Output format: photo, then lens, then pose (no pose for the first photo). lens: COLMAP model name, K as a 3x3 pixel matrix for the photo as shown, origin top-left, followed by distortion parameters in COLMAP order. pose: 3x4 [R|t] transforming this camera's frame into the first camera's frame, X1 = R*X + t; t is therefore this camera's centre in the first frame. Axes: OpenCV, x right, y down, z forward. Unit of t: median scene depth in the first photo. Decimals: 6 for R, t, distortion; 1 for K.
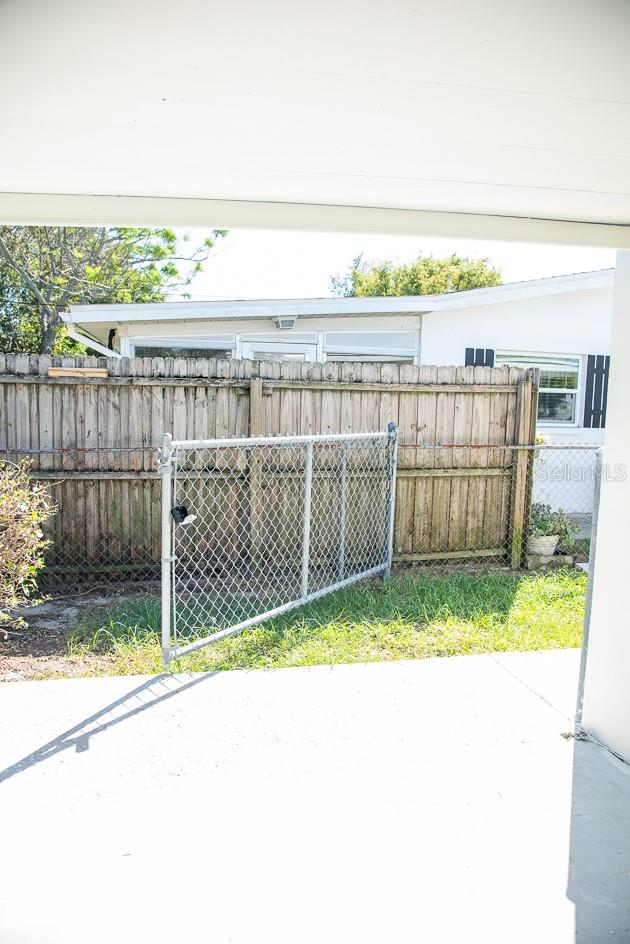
lens RADIAL K [[649.2, 0, 314.2], [0, 649.2, 471.4], [0, 0, 1]] dist [-0.095278, 0.046098]
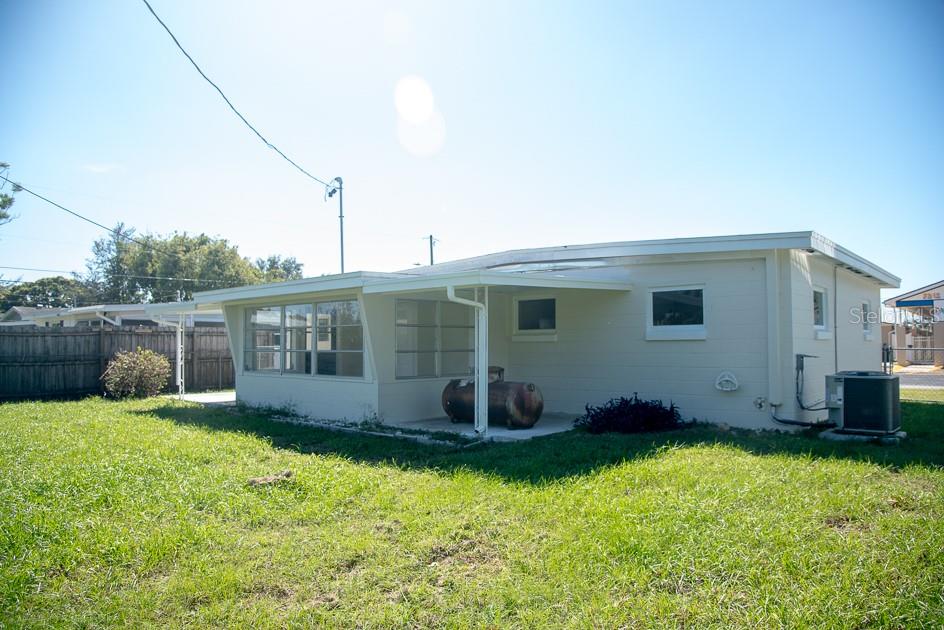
lens RADIAL K [[649.2, 0, 471.7], [0, 649.2, 316.8], [0, 0, 1]] dist [-0.095278, 0.046098]
pose [[0.796547, -0.002651, 0.604571, -0.700798], [0.092843, 0.988665, -0.117990, 0.225039], [-0.597405, 0.150115, 0.787764, -1.850800]]
